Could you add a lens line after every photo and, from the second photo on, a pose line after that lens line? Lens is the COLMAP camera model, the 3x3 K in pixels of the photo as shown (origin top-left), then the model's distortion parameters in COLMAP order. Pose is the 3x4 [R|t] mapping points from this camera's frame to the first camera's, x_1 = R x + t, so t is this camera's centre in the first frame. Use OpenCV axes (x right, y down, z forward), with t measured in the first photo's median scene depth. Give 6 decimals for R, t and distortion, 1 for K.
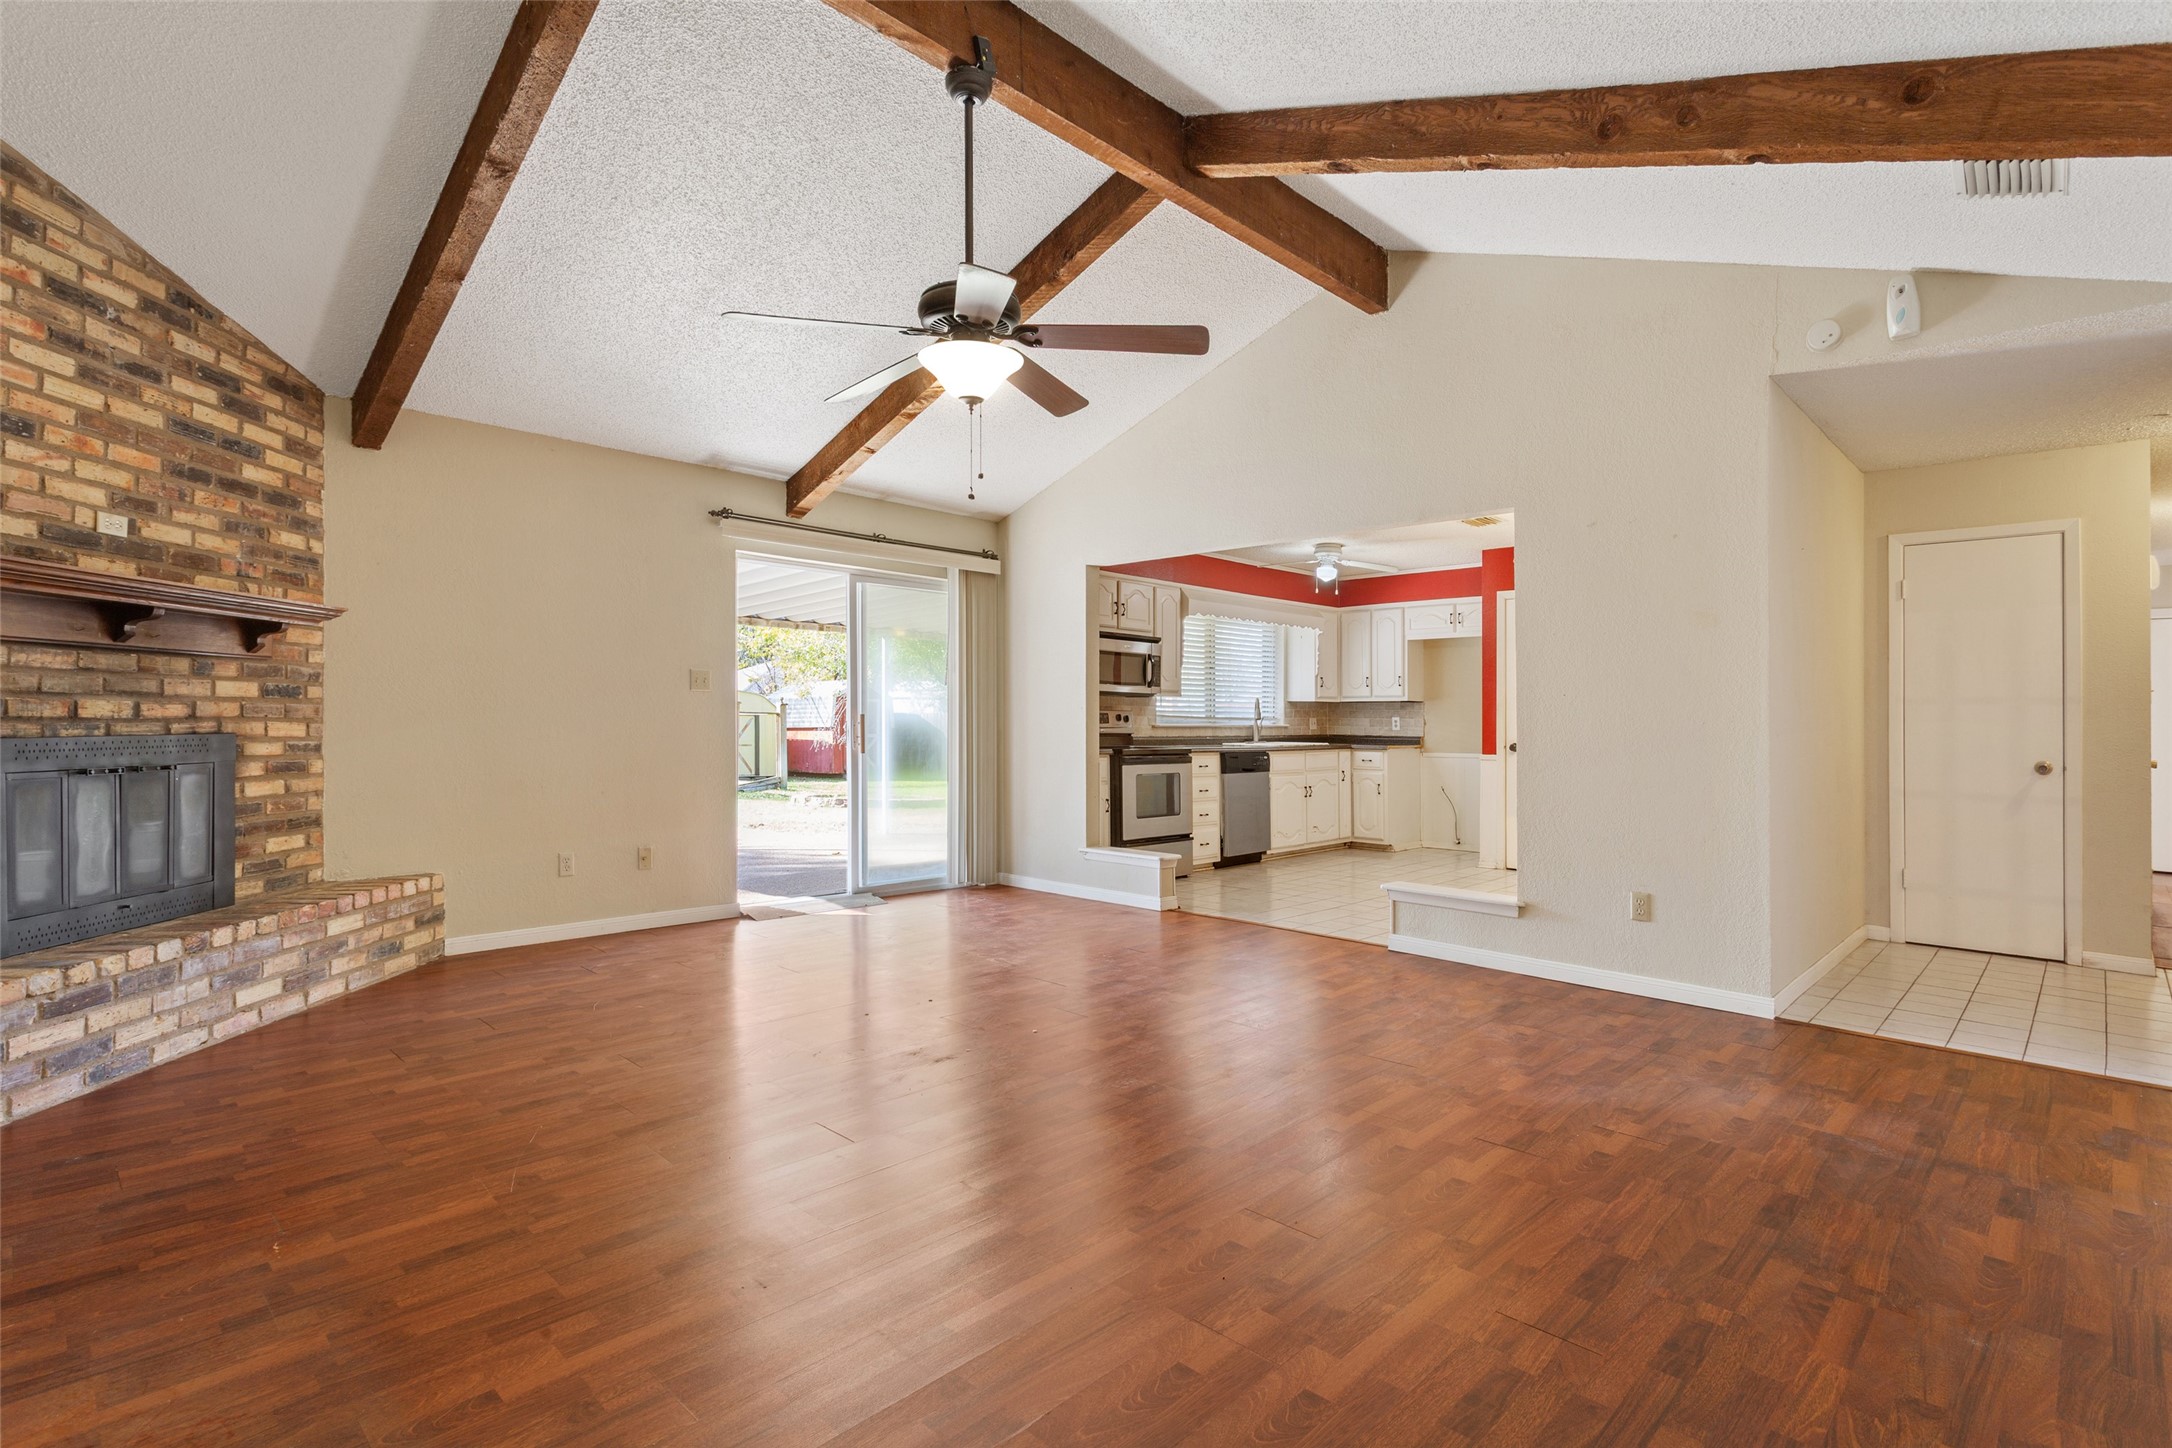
lens RADIAL K [[1038.7, 0, 1086.0], [0, 1038.7, 724.0], [0, 0, 1]] dist [0.001960, 0.000362]
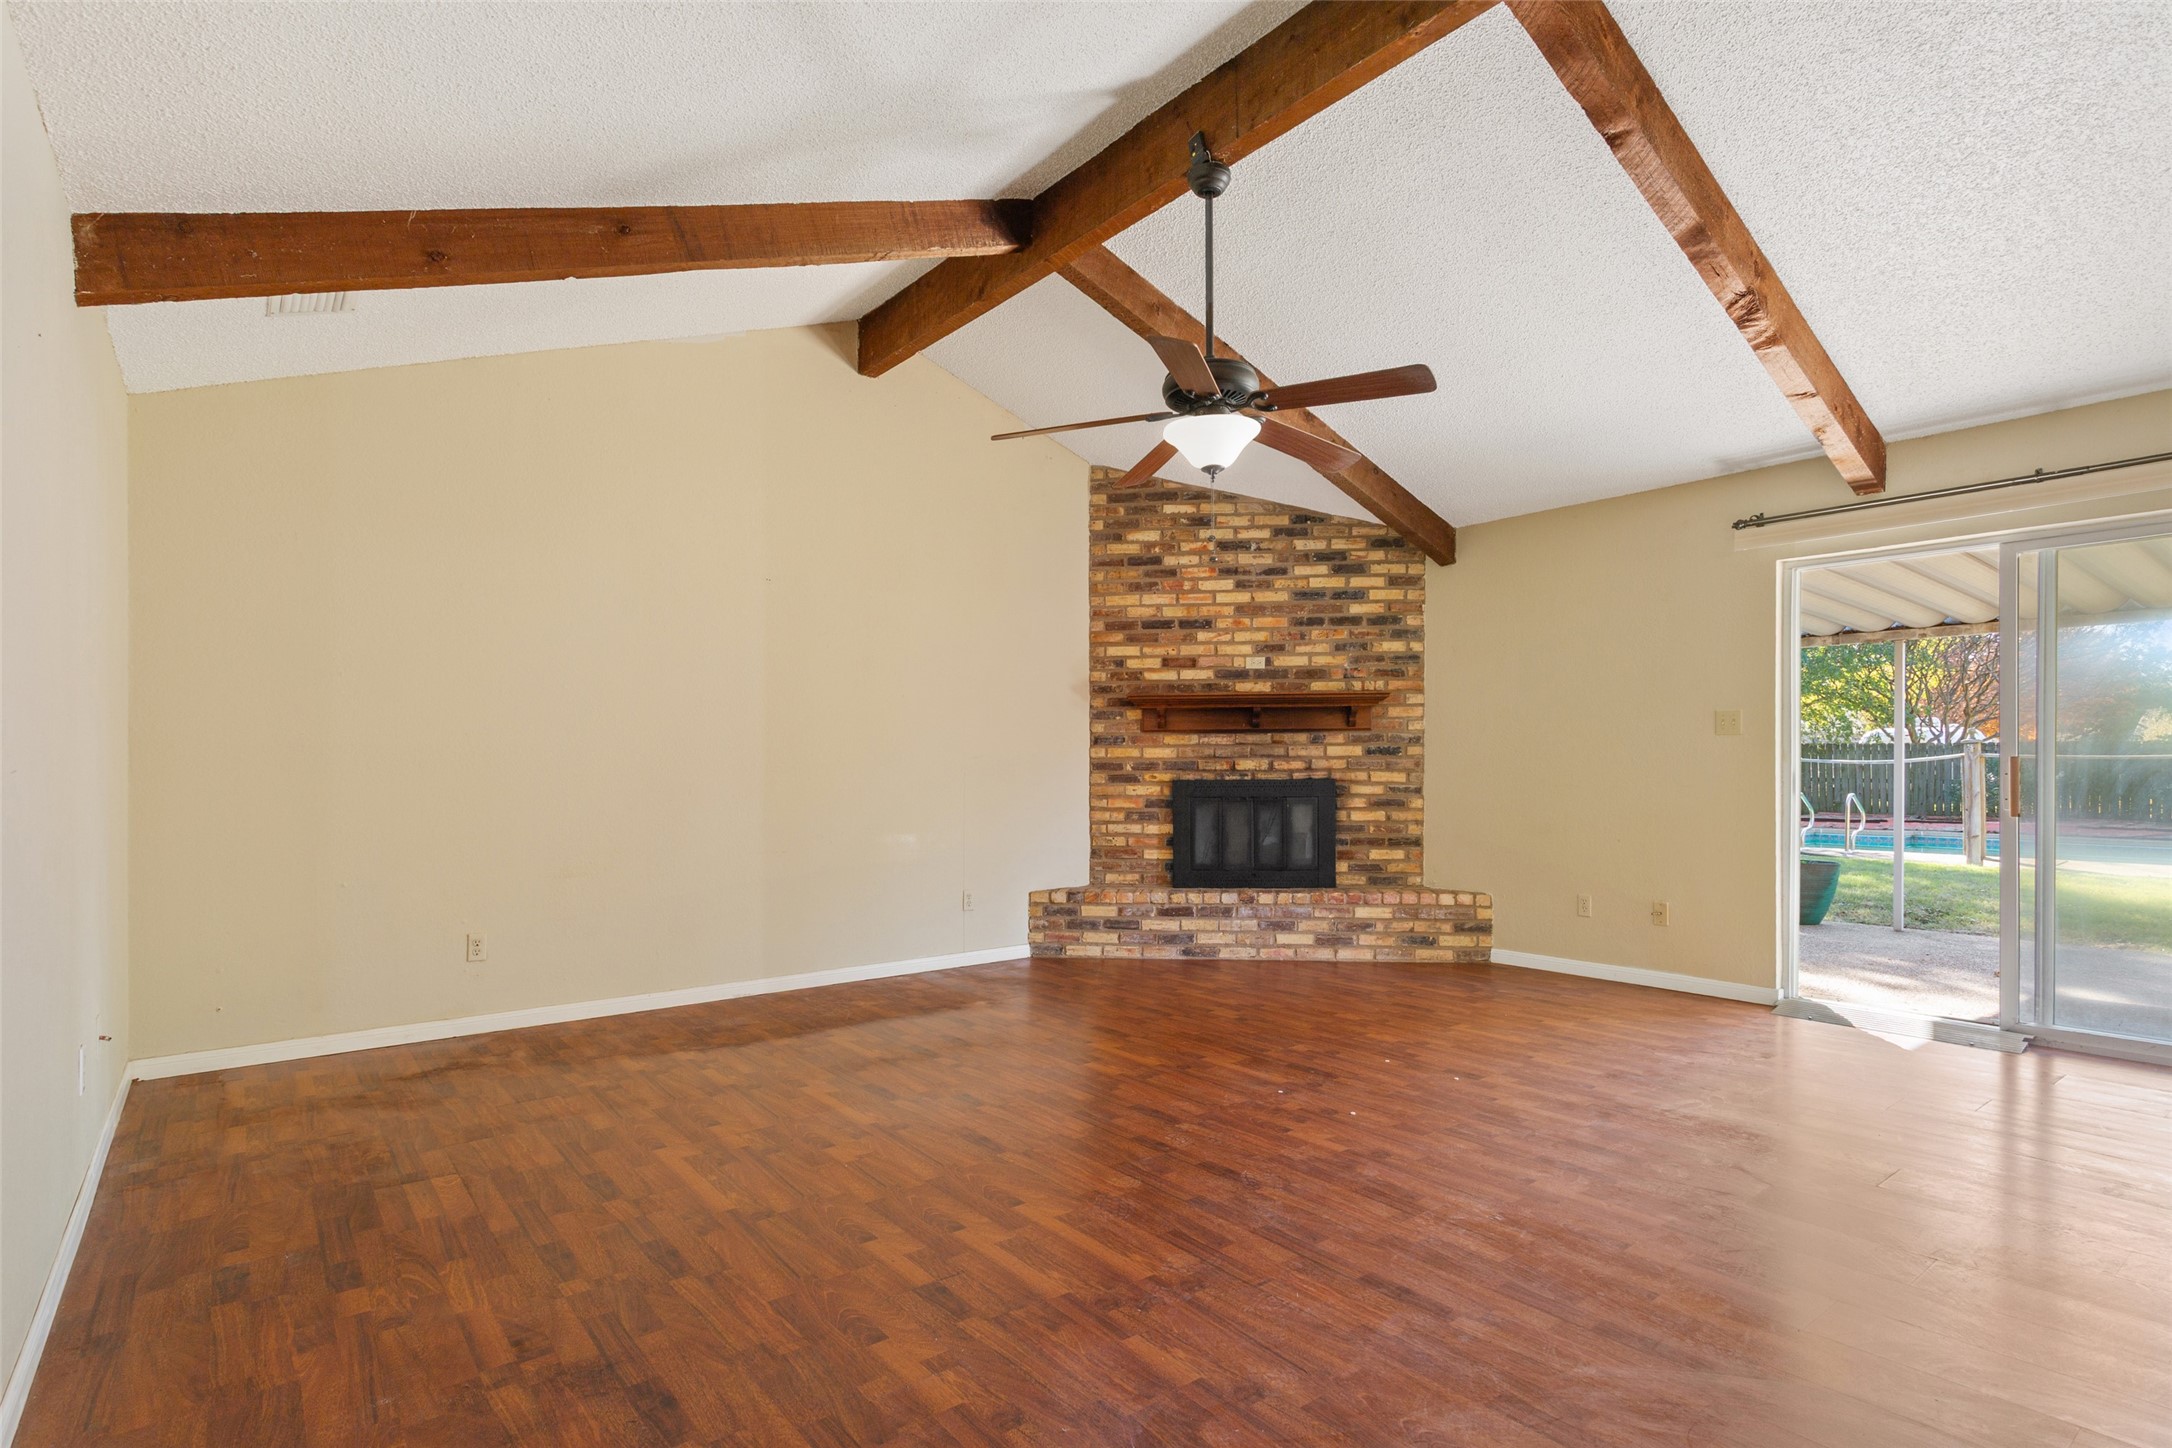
lens RADIAL K [[1041.2, 0, 1086.9], [0, 1041.2, 785.7], [0, 0, 1]] dist [-0.000354, -0.000075]
pose [[-0.106789, 0.008378, -0.994246, 0.832971], [0.000263, 0.999965, 0.008398, 0.006027], [0.994282, 0.000635, -0.106788, 0.838037]]
